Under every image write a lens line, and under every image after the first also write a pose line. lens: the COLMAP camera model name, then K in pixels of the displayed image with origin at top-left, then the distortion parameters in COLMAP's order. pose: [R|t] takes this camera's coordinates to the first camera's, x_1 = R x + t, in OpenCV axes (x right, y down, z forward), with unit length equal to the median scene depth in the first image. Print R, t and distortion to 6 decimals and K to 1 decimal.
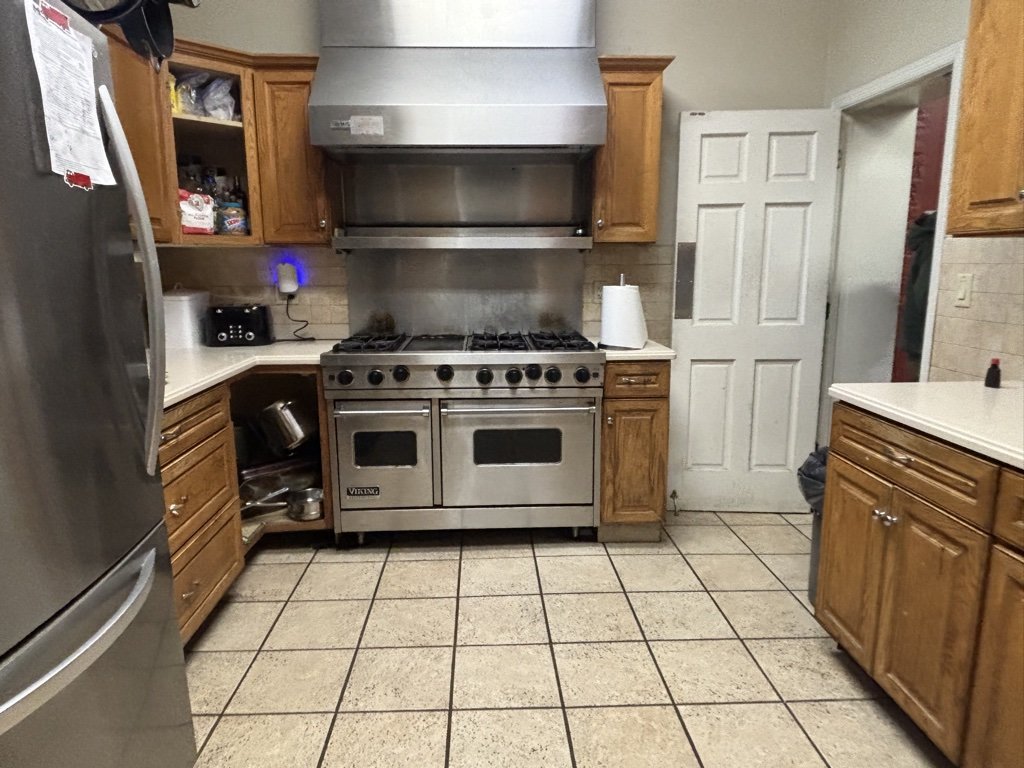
lens RADIAL K [[642.6, 0, 508.9], [0, 642.6, 382.3], [0, 0, 1]] dist [0.065014, -0.086462]
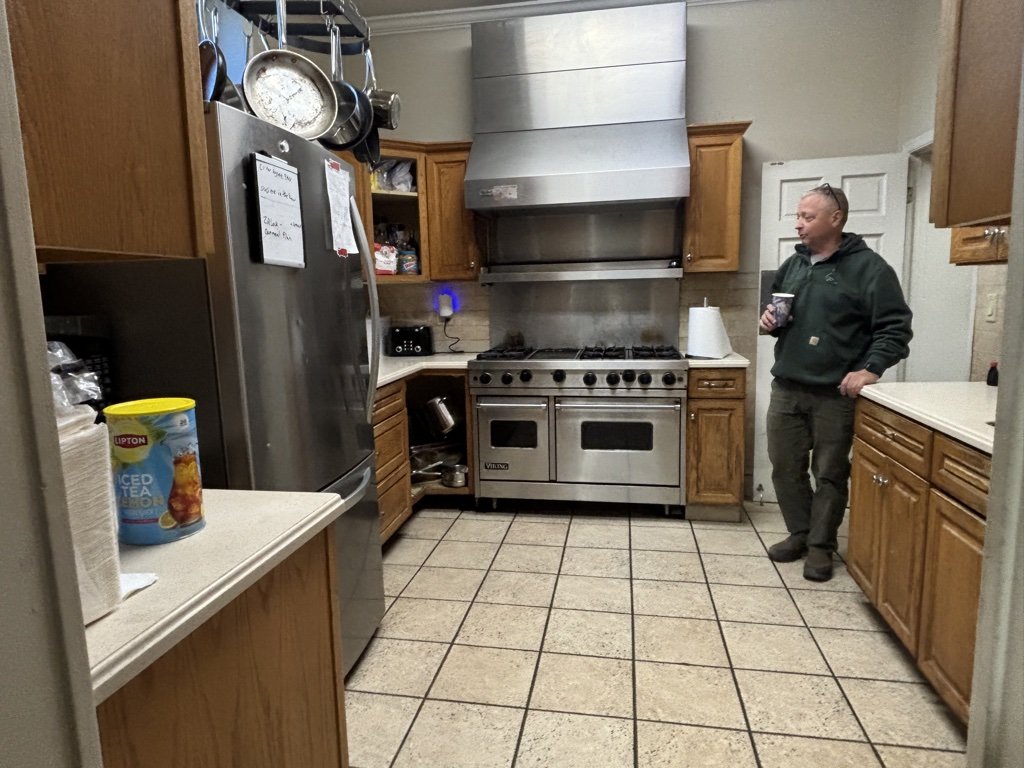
lens RADIAL K [[642.6, 0, 508.9], [0, 642.6, 382.3], [0, 0, 1]] dist [0.065014, -0.086462]
pose [[0.975729, 0.013125, -0.218588, 0.081571], [-0.021612, 0.999101, -0.036482, 0.045558], [0.217912, 0.040321, 0.975135, -0.273615]]
